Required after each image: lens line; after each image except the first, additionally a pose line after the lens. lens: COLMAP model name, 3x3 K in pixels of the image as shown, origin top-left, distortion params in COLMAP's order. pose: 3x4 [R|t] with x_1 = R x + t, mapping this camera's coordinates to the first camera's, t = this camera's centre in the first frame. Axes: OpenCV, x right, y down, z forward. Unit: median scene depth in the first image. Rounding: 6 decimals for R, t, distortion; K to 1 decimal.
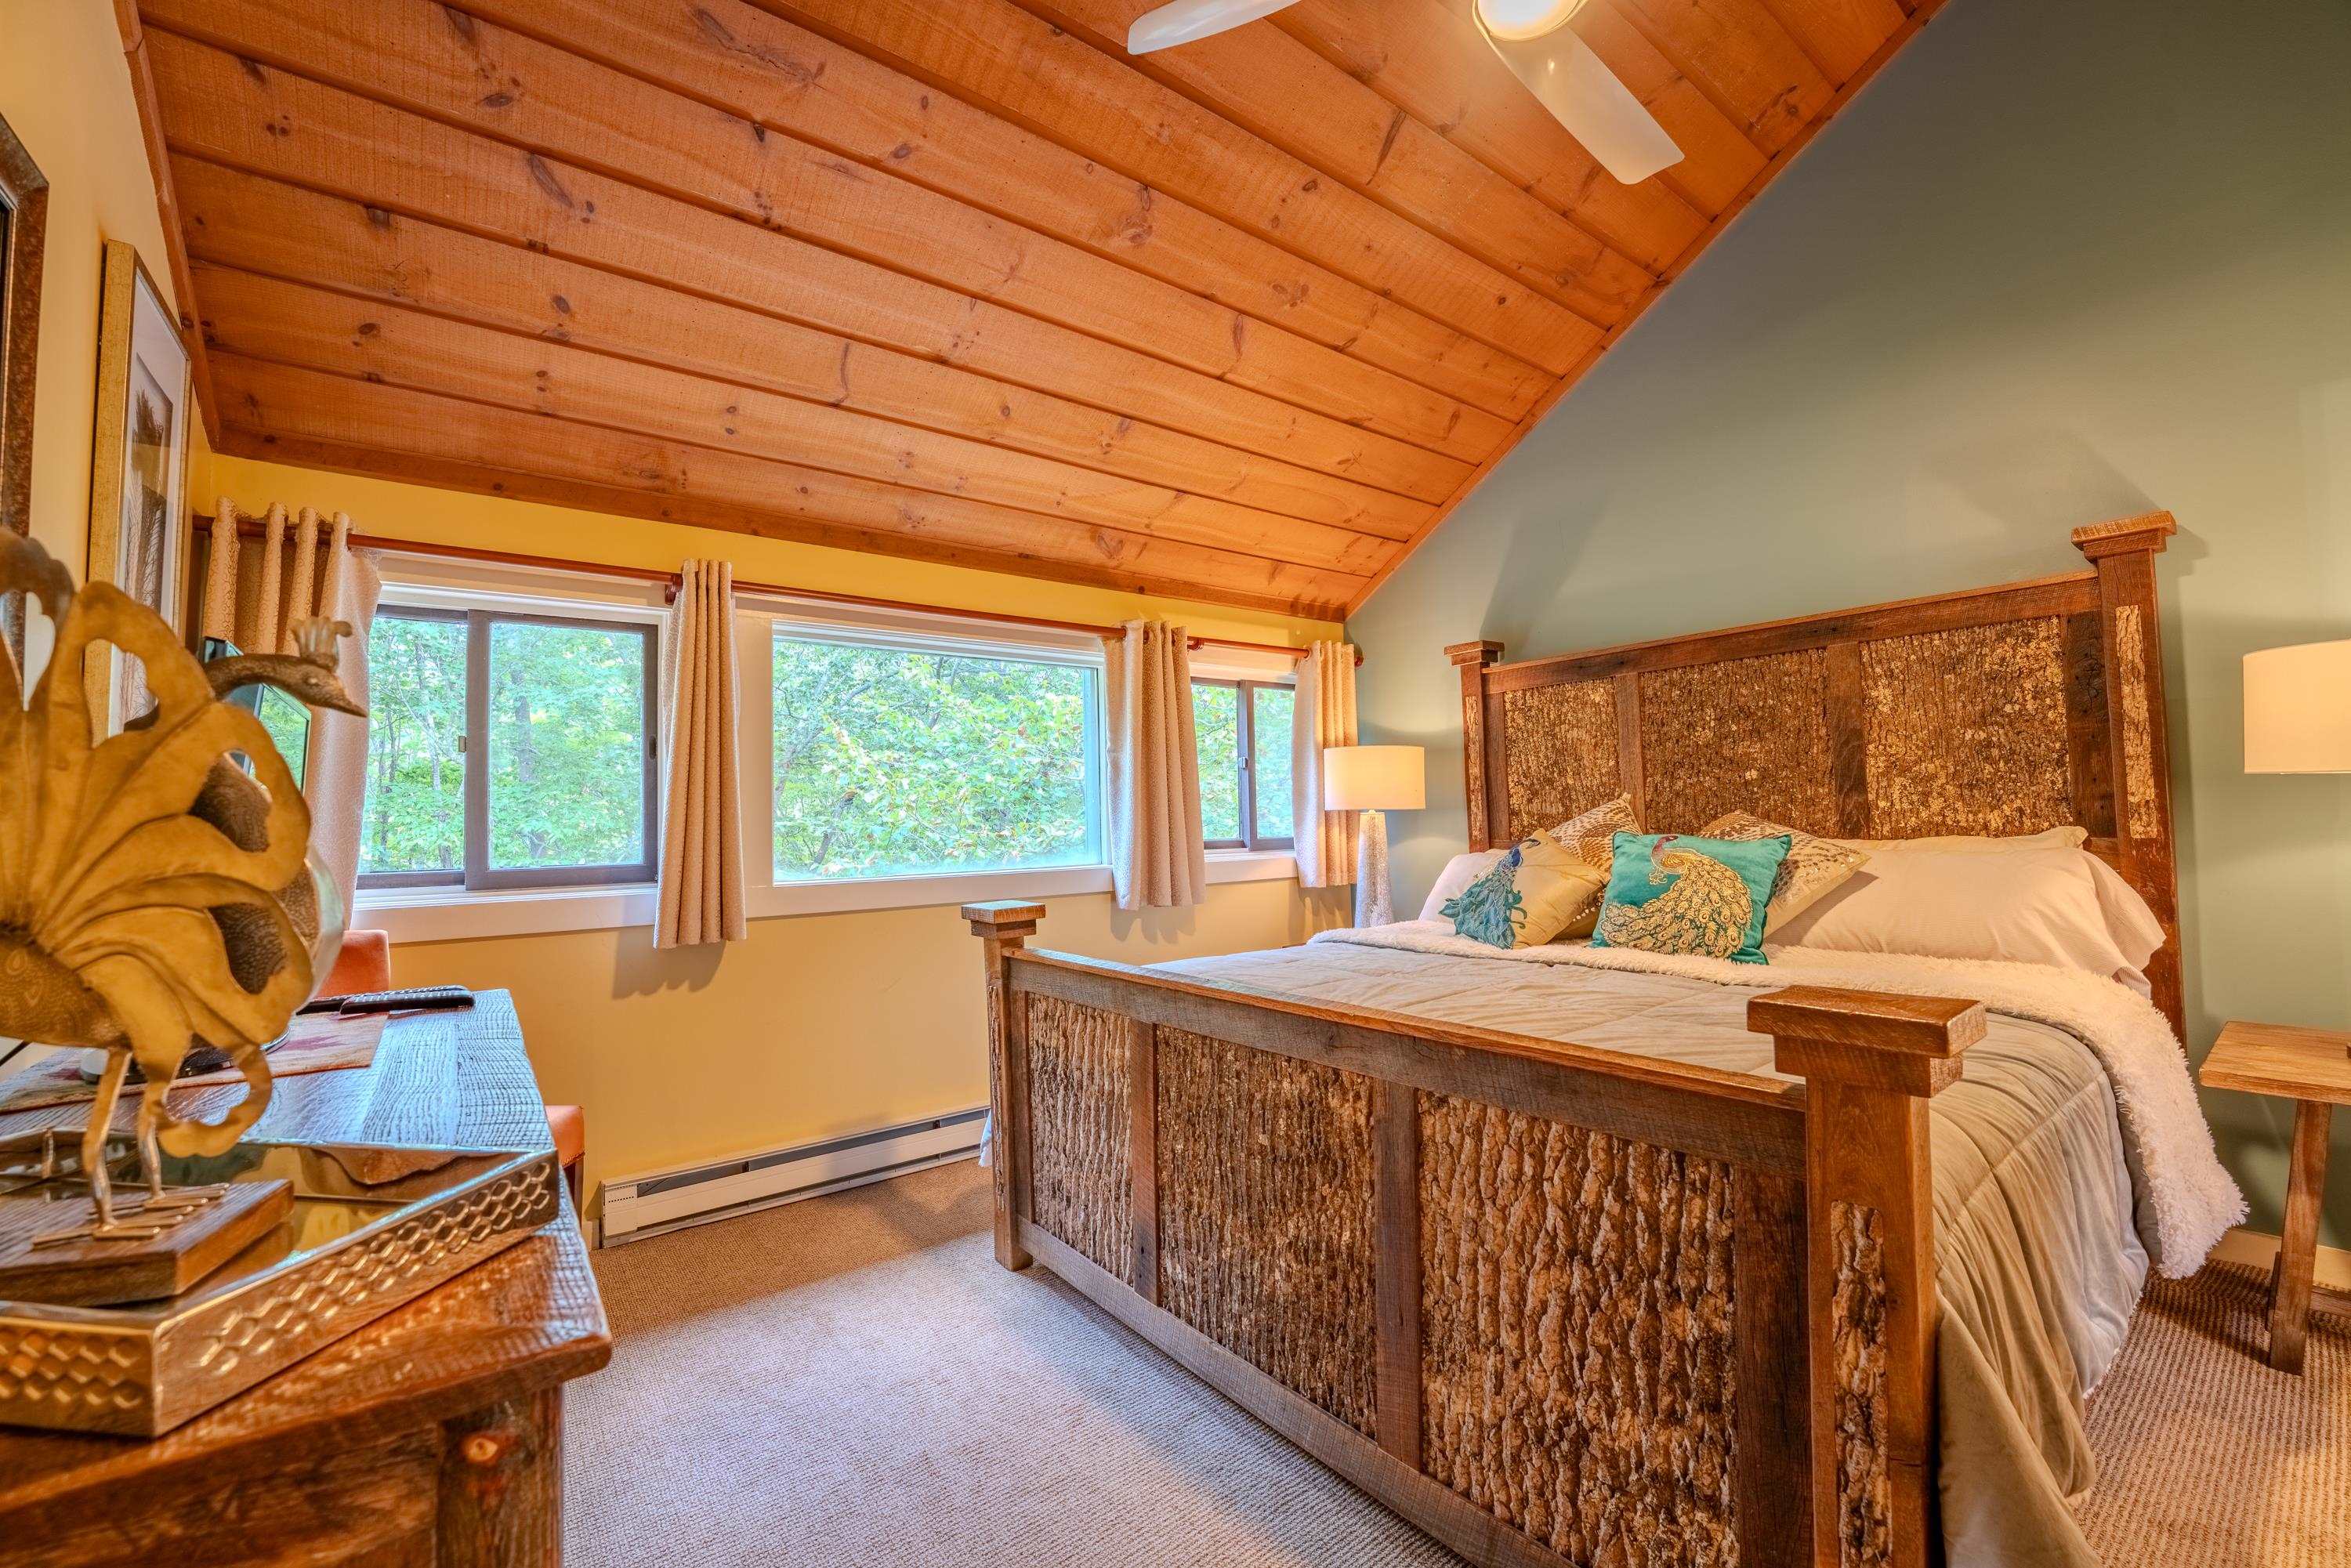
lens RADIAL K [[960.9, 0, 1171.9], [0, 960.9, 782.1], [0, 0, 1]] dist [-0.034053, 0.005932]
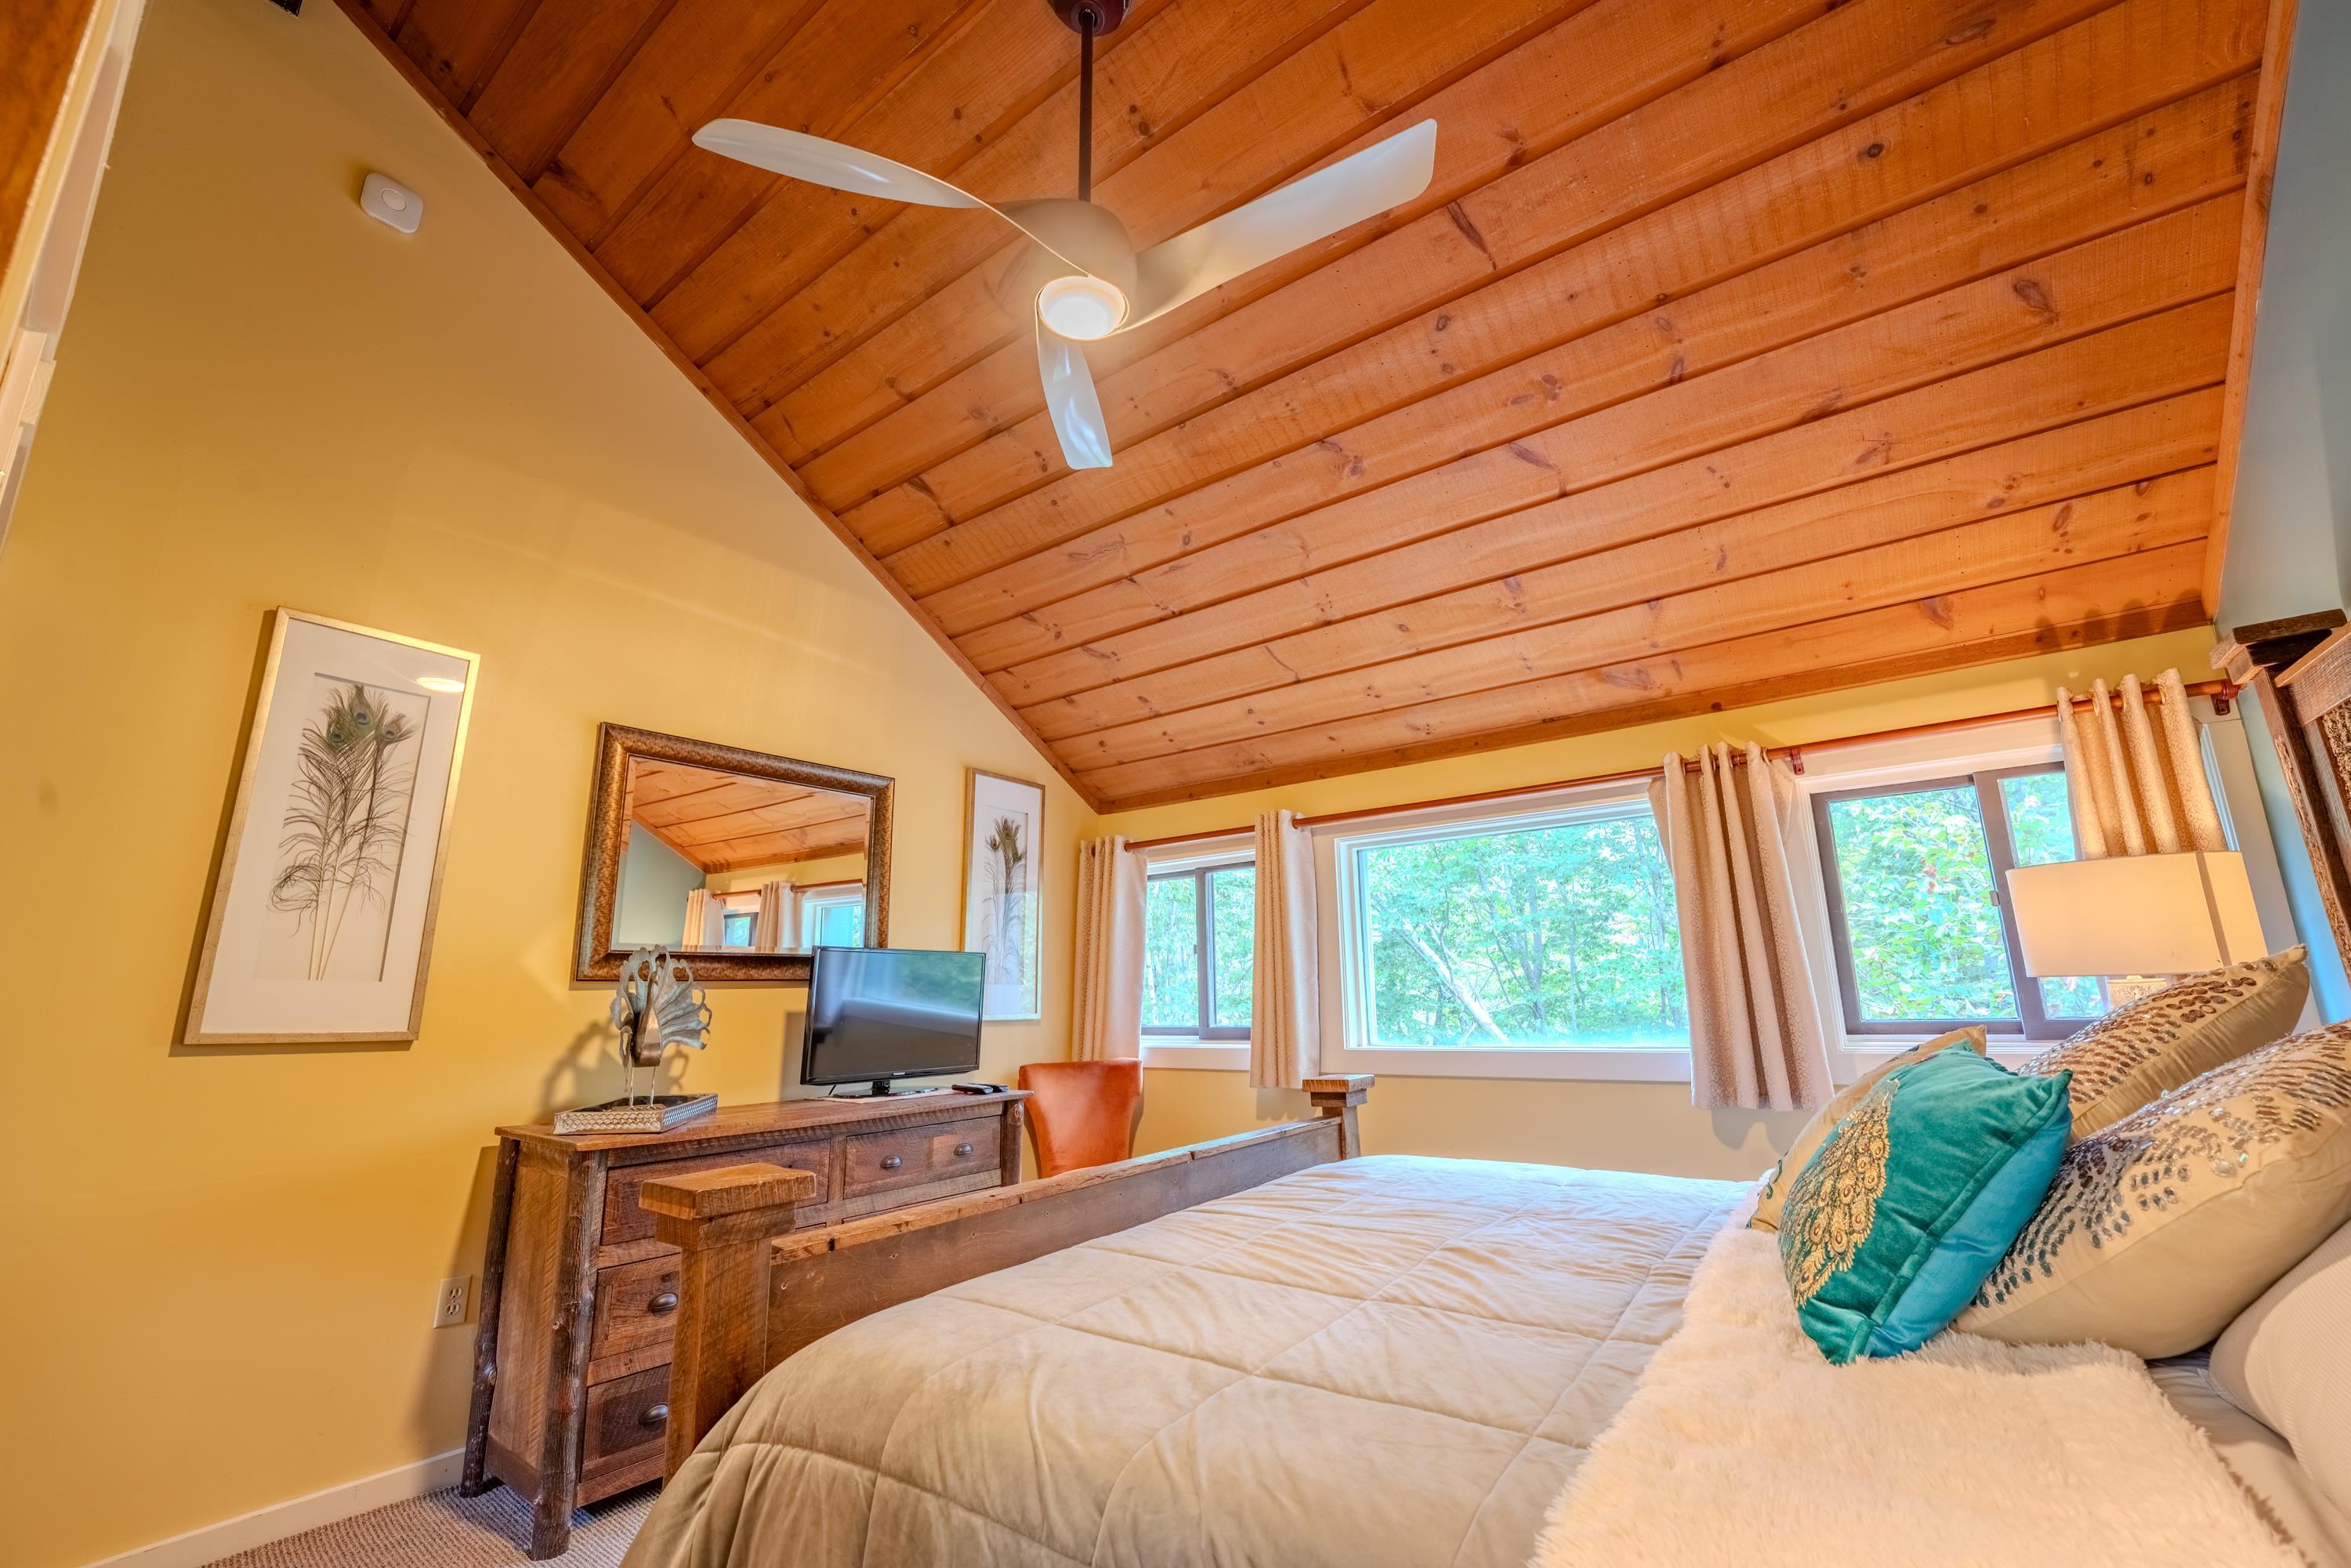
lens RADIAL K [[958.3, 0, 1170.4], [0, 958.3, 786.5], [0, 0, 1]] dist [-0.030393, 0.003332]
pose [[0.271268, -0.209009, -0.939536, 0.750323], [0.037447, 0.977691, -0.206685, 0.023932], [0.961775, 0.020884, 0.273043, 0.399387]]
